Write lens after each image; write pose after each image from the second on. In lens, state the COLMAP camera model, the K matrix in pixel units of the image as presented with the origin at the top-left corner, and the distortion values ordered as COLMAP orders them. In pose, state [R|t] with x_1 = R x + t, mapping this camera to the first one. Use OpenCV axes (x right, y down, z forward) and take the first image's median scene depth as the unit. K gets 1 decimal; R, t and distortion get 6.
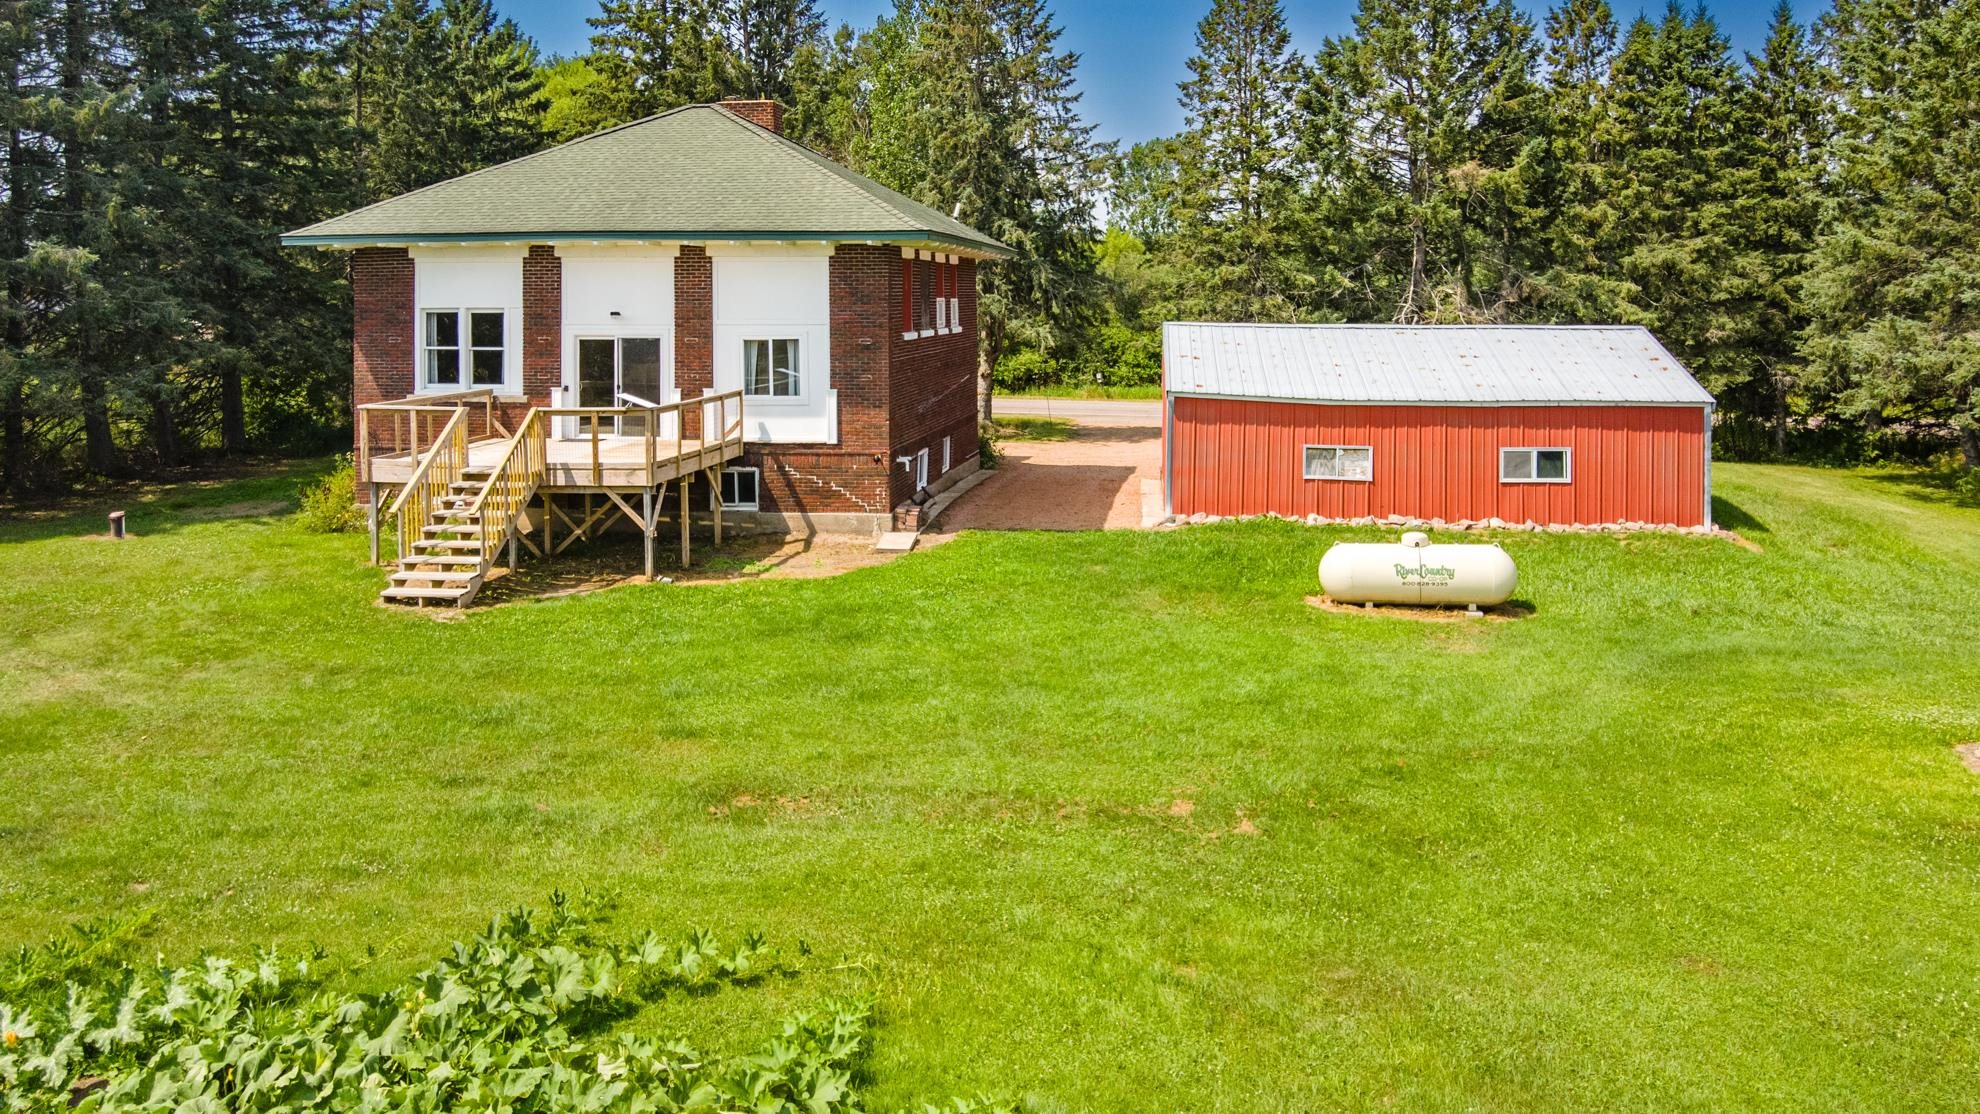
lens RADIAL K [[1174.4, 0, 990.0], [0, 1174.4, 557.0], [0, 0, 1]] dist [0.004519, -0.020912]
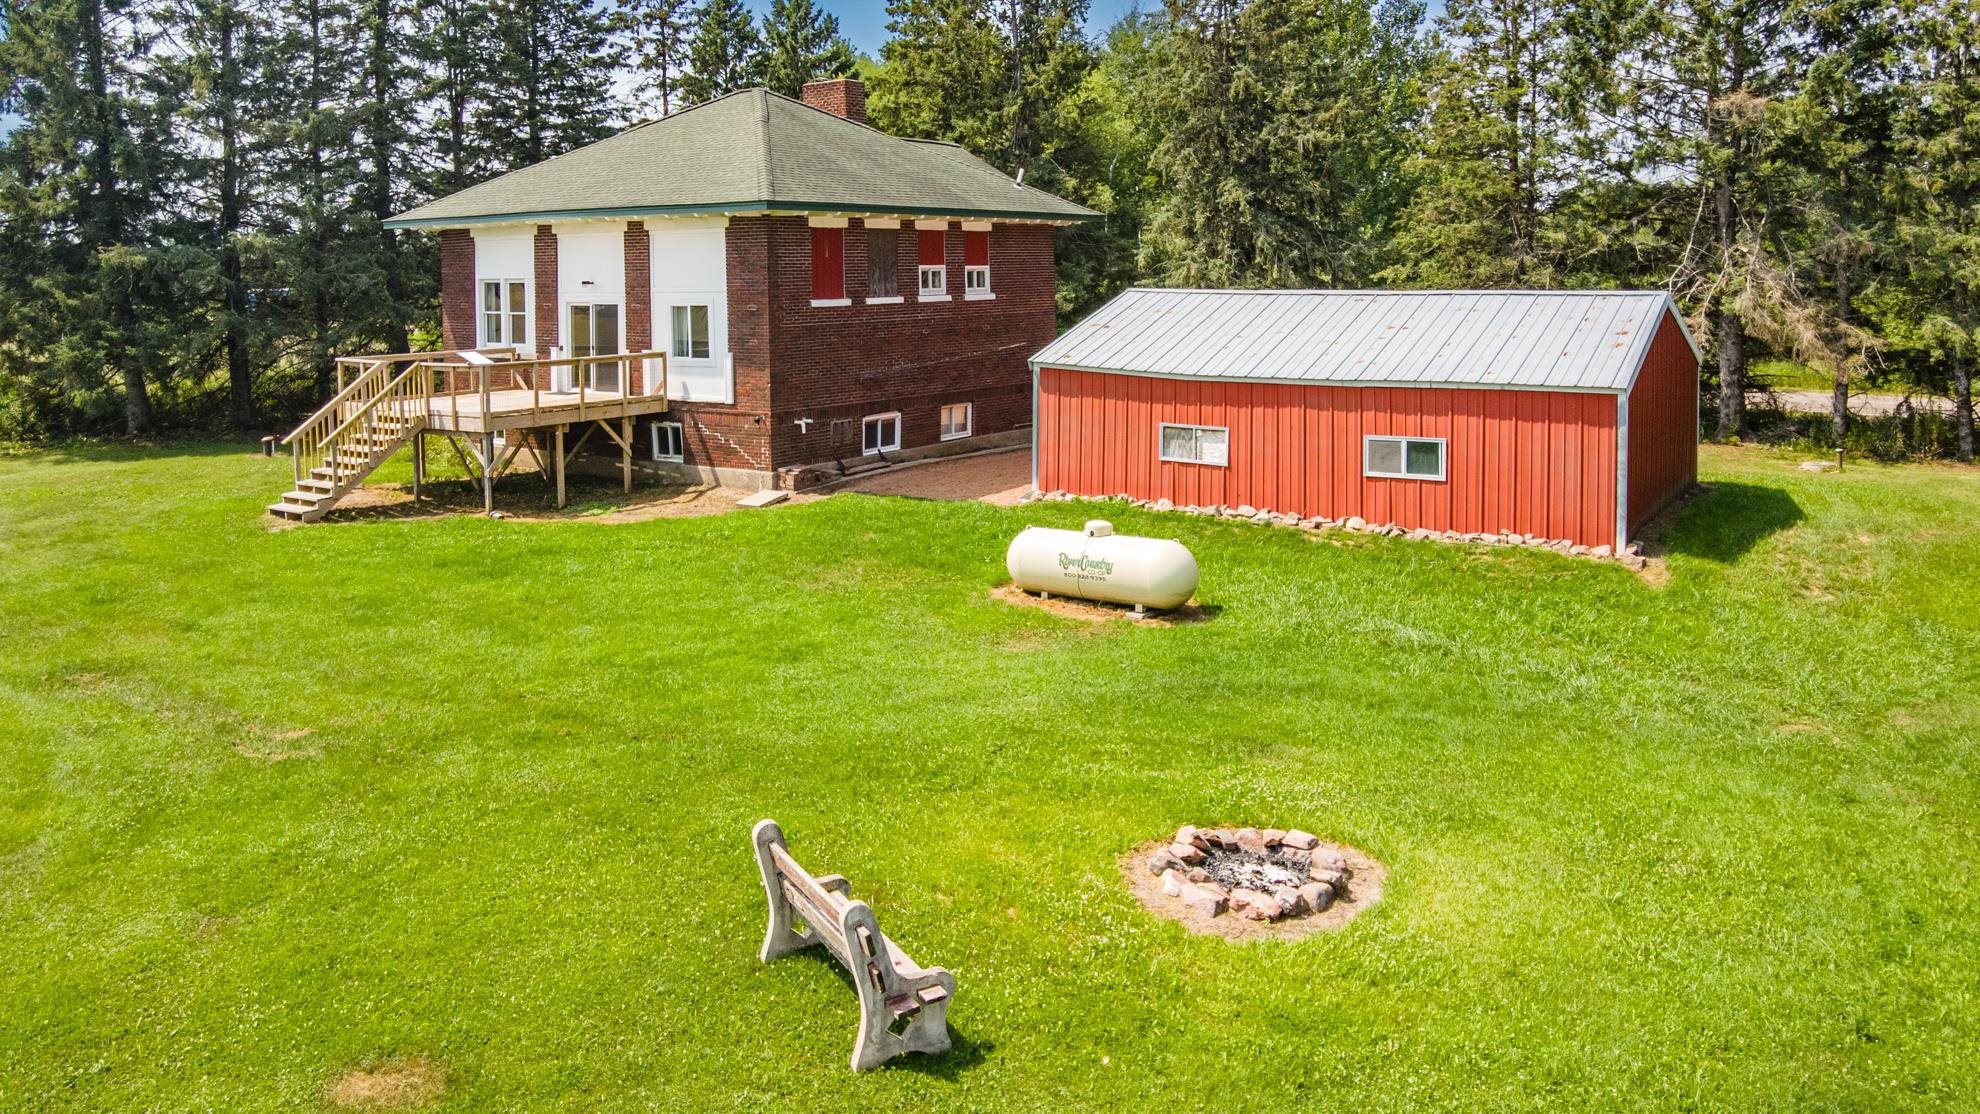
lens RADIAL K [[1174.4, 0, 990.0], [0, 1174.4, 557.0], [0, 0, 1]] dist [0.004519, -0.020912]
pose [[0.918357, 0.084991, -0.386520, 0.507171], [-0.074702, 0.996338, 0.041592, -0.019373], [0.388639, -0.009322, 0.921343, 0.102537]]
